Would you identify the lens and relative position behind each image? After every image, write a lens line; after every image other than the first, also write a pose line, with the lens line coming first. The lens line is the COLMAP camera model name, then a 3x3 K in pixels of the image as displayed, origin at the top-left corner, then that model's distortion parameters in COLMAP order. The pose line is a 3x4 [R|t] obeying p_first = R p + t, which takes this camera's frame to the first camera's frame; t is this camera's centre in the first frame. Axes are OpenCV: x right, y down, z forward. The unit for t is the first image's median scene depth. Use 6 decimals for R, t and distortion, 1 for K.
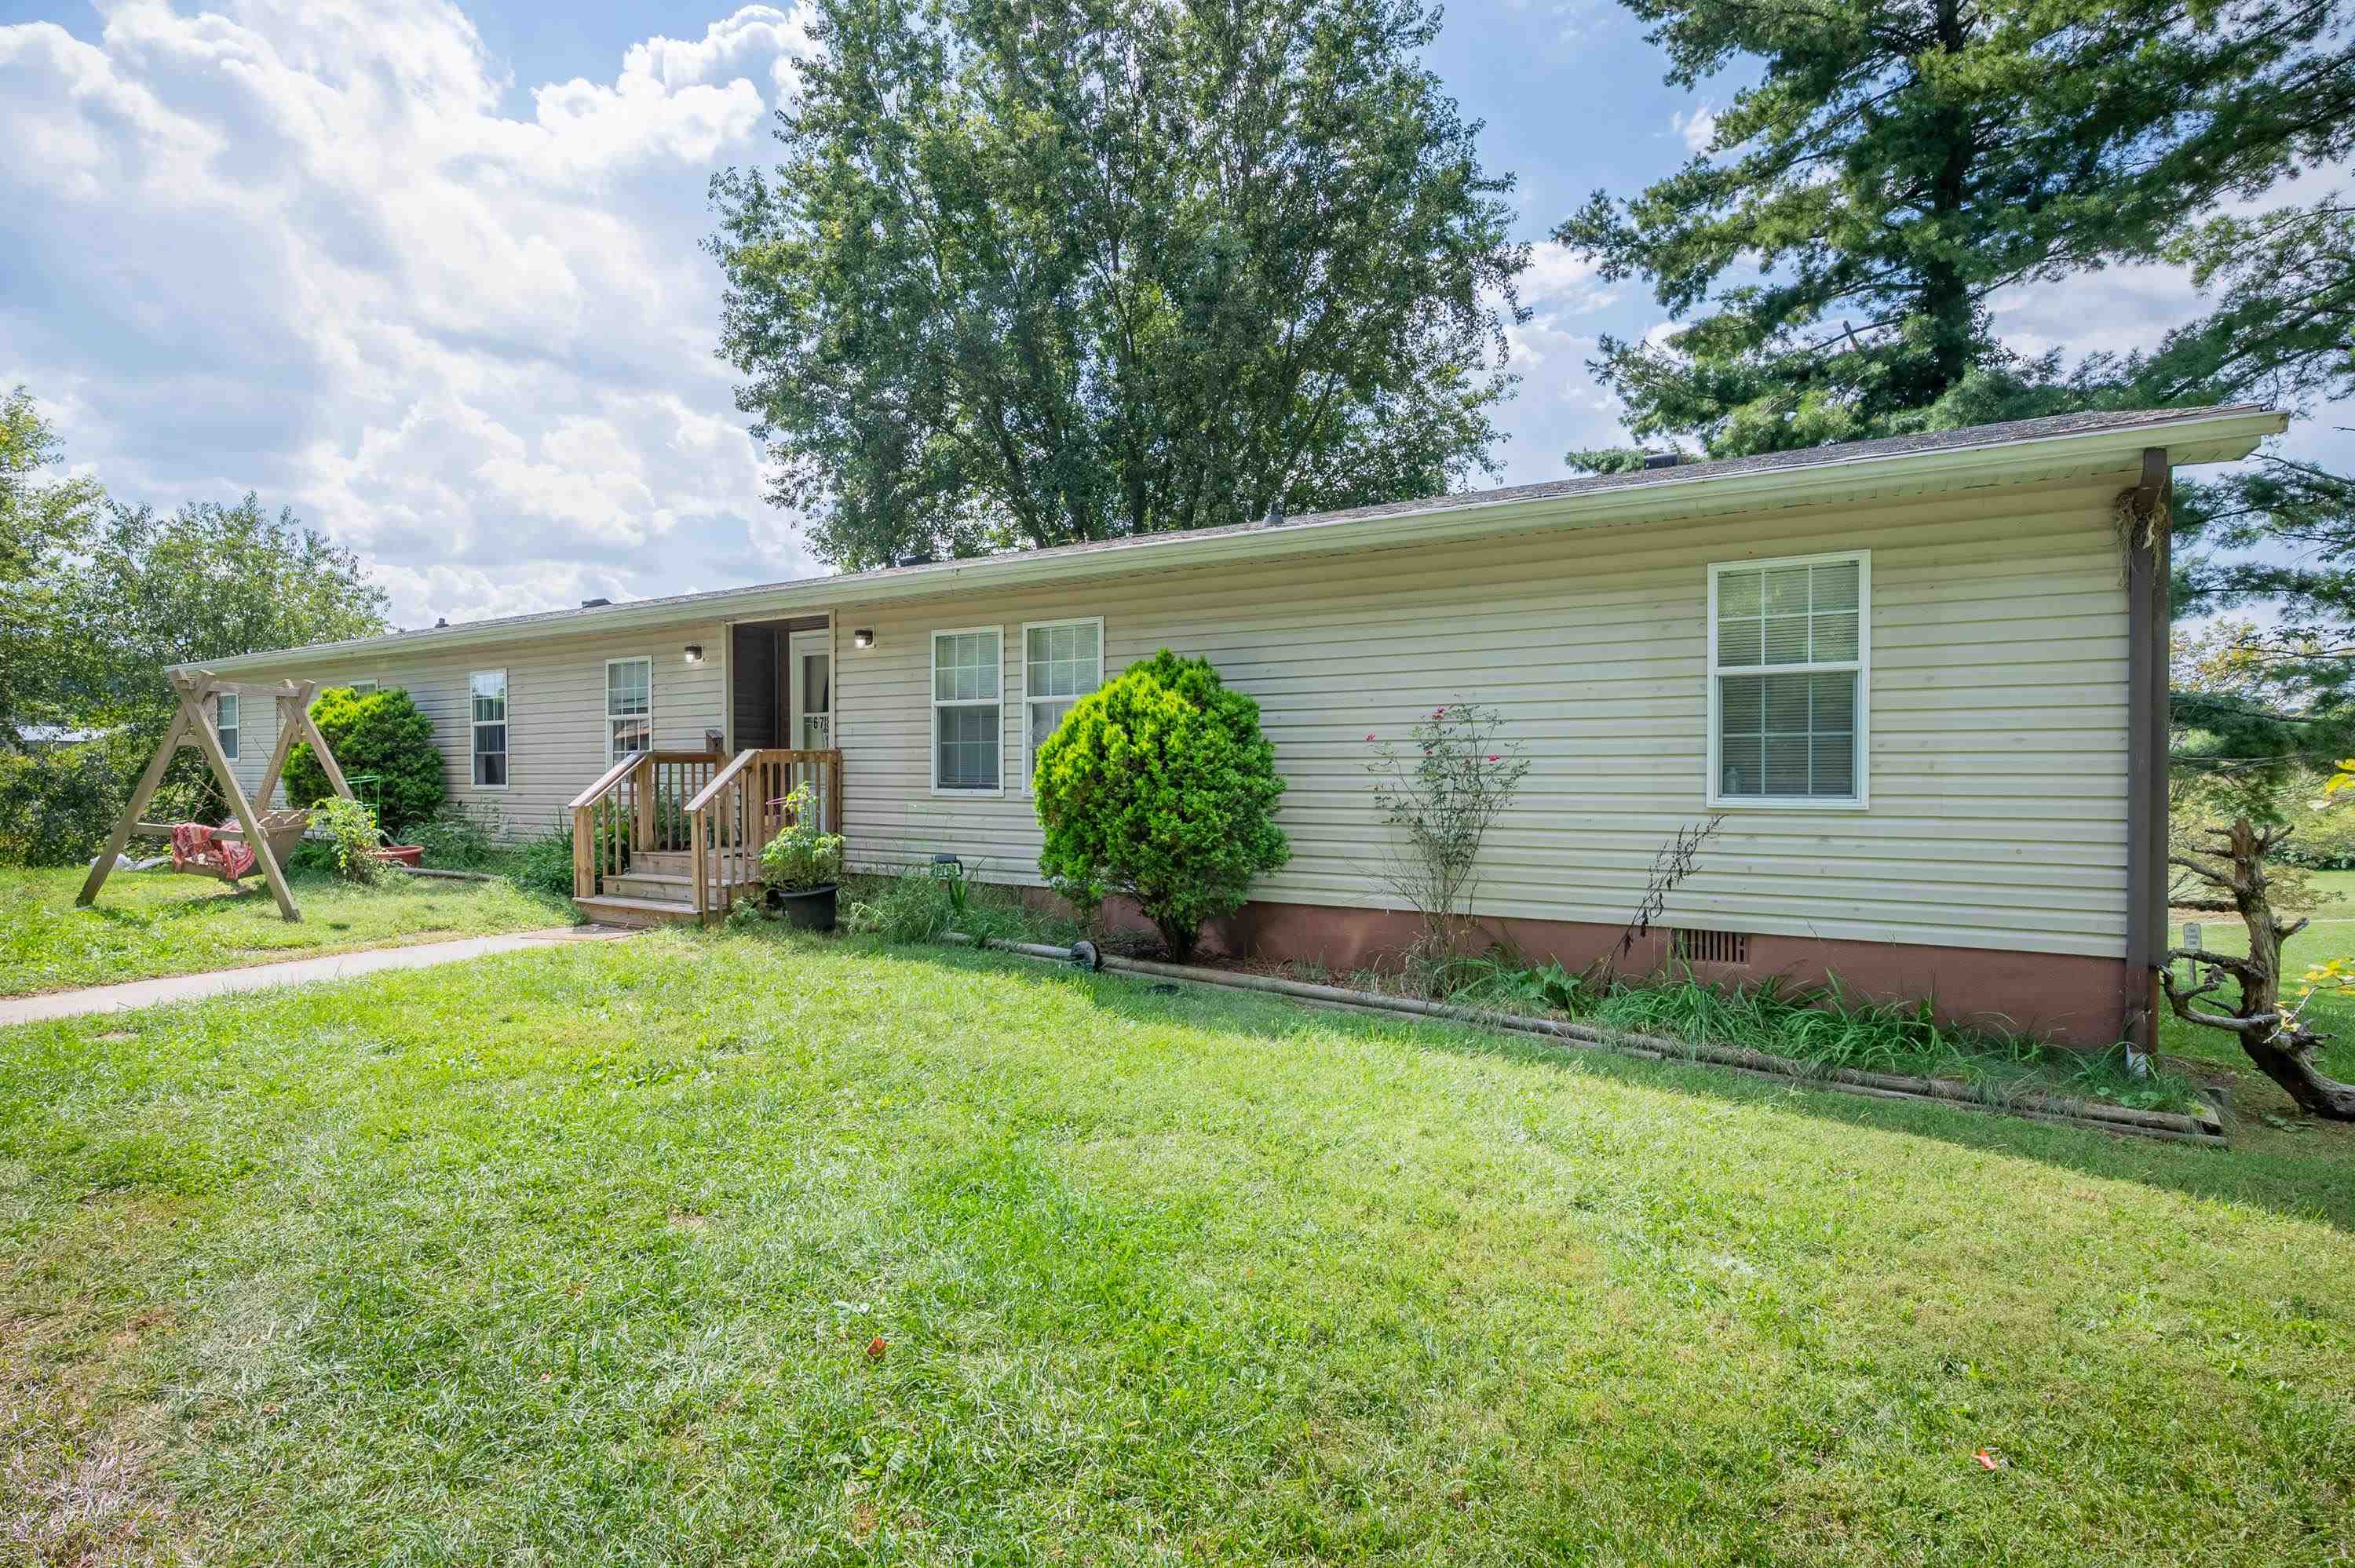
lens RADIAL K [[1161.9, 0, 1177.5], [0, 1161.9, 784.0], [0, 0, 1]] dist [0.001879, 0.000260]
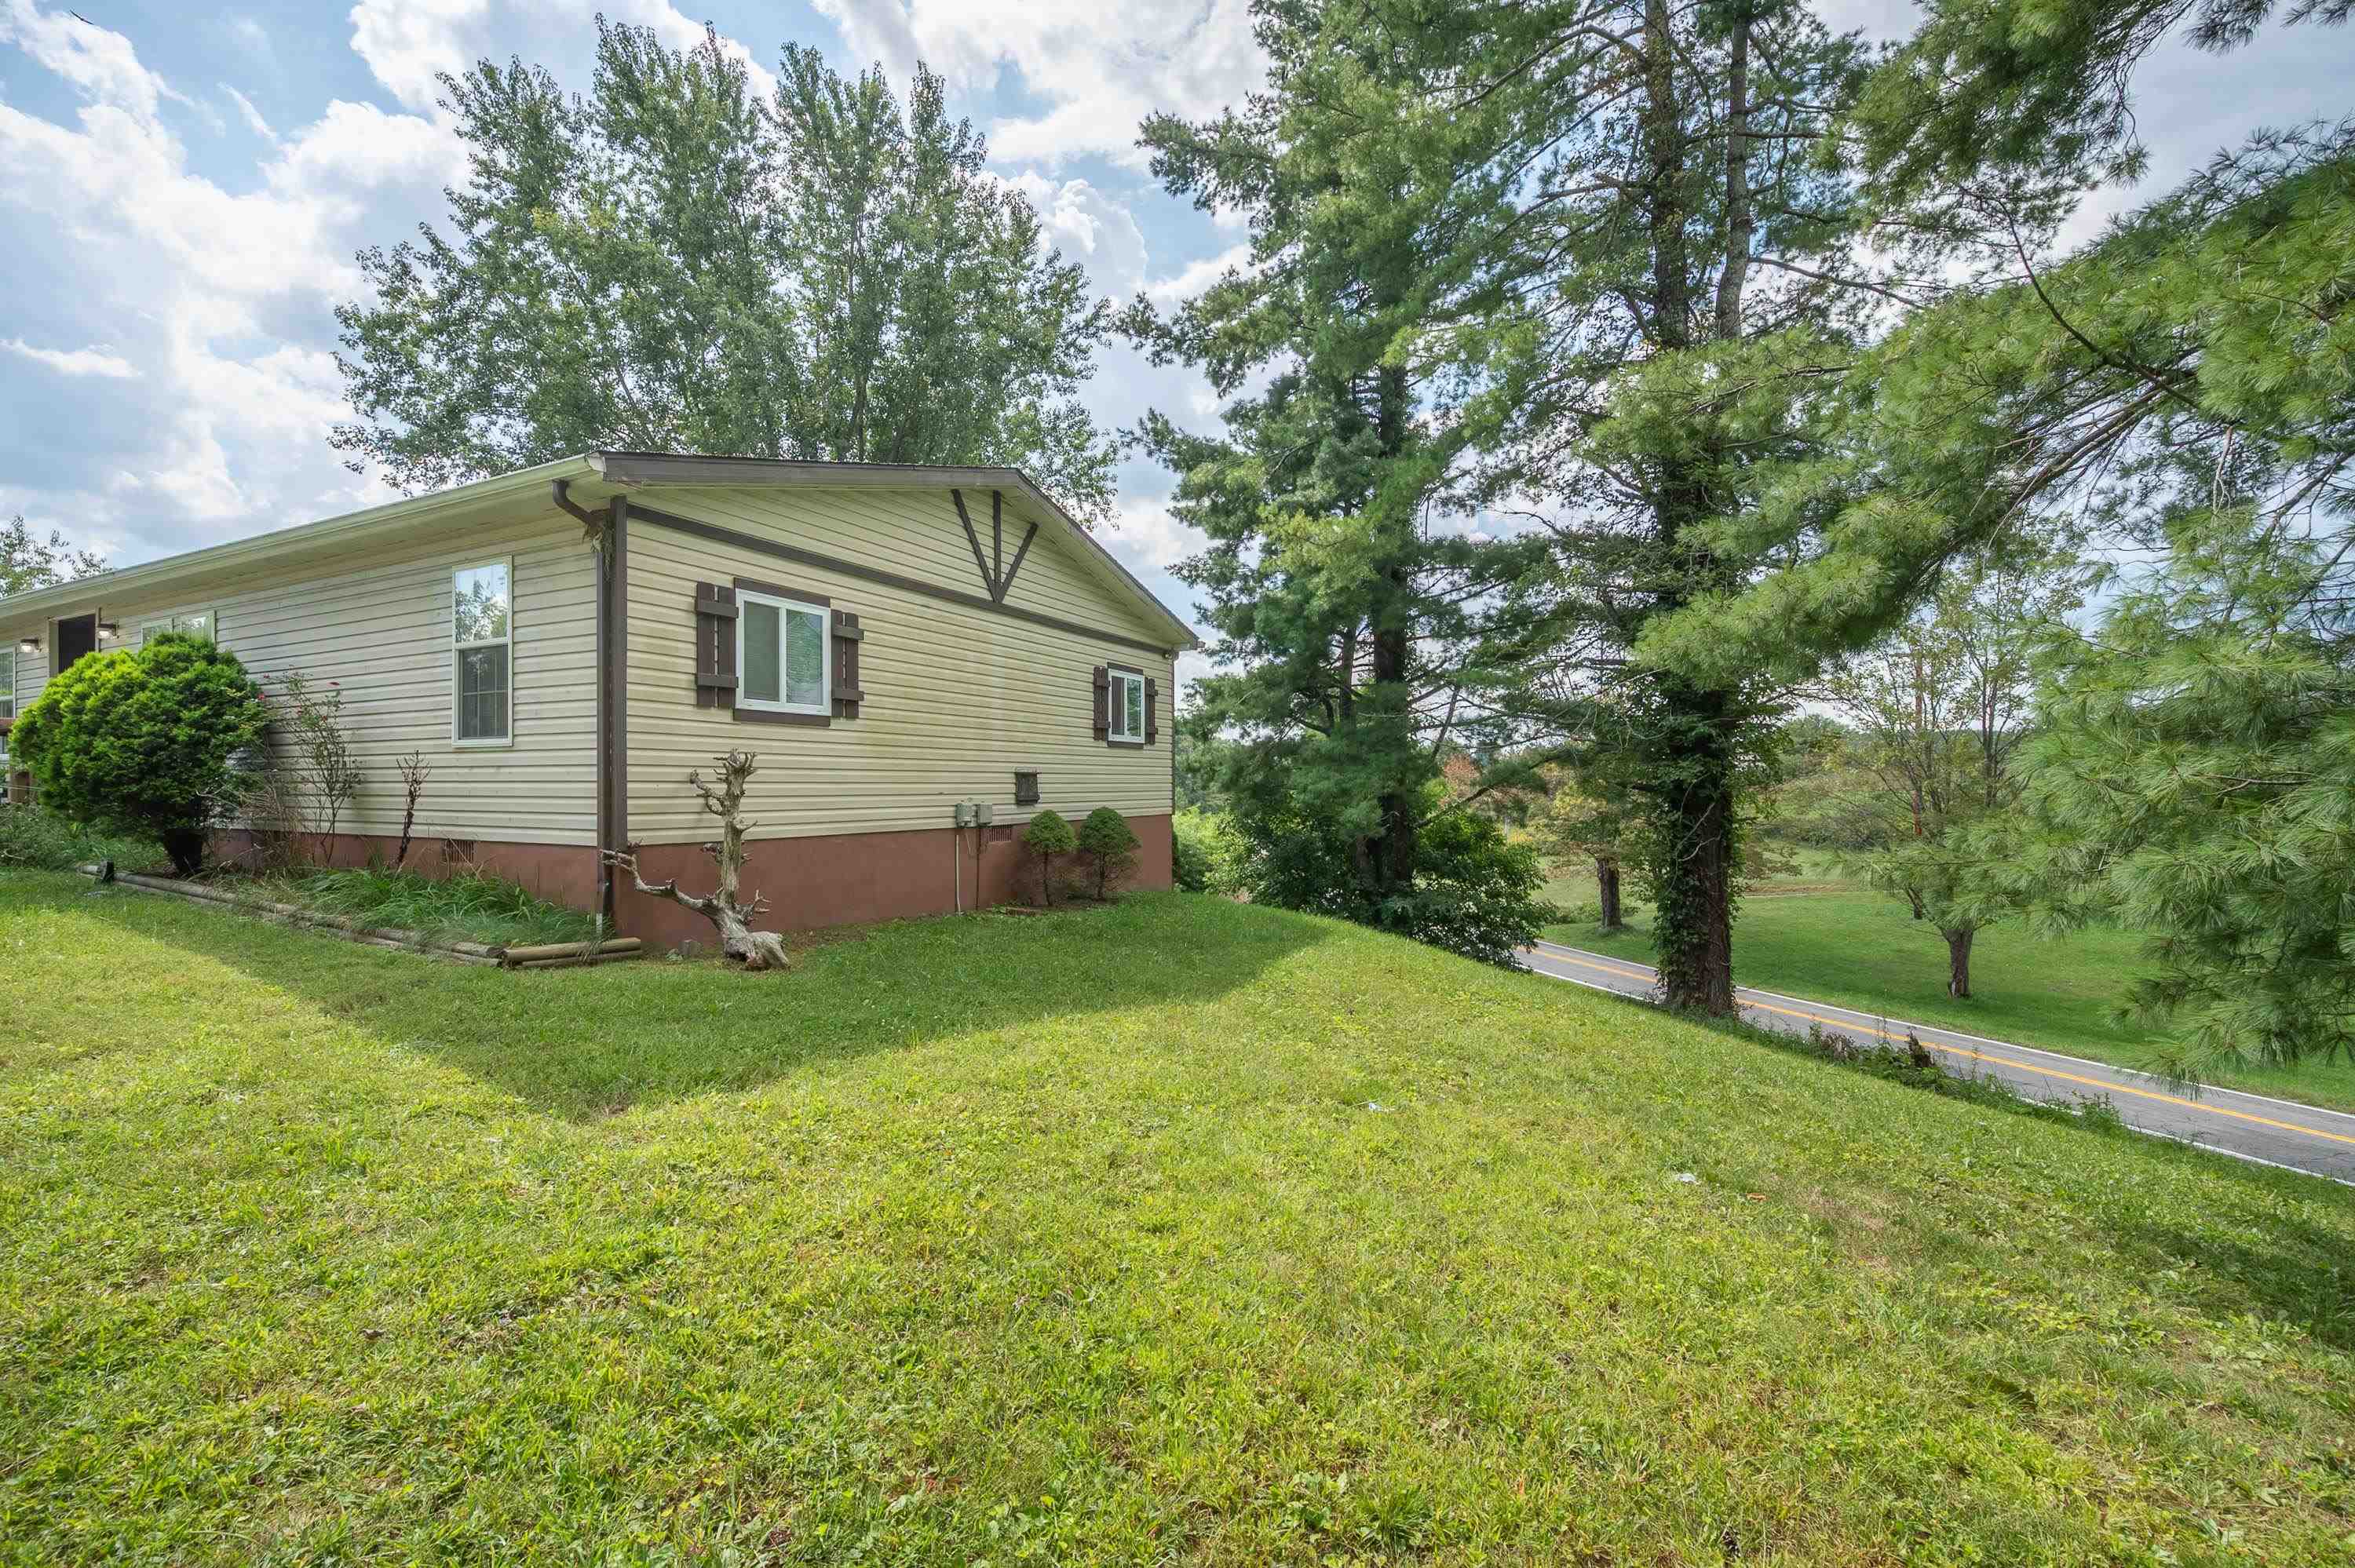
lens RADIAL K [[998.3, 0, 1177.5], [0, 998.3, 784.0], [0, 0, 1]] dist [-0.000223, -0.000048]
pose [[0.996631, -0.001115, 0.082006, 0.303866], [0.001769, 0.999967, -0.007905, 0.018500], [-0.081994, 0.008024, 0.996601, -0.052121]]
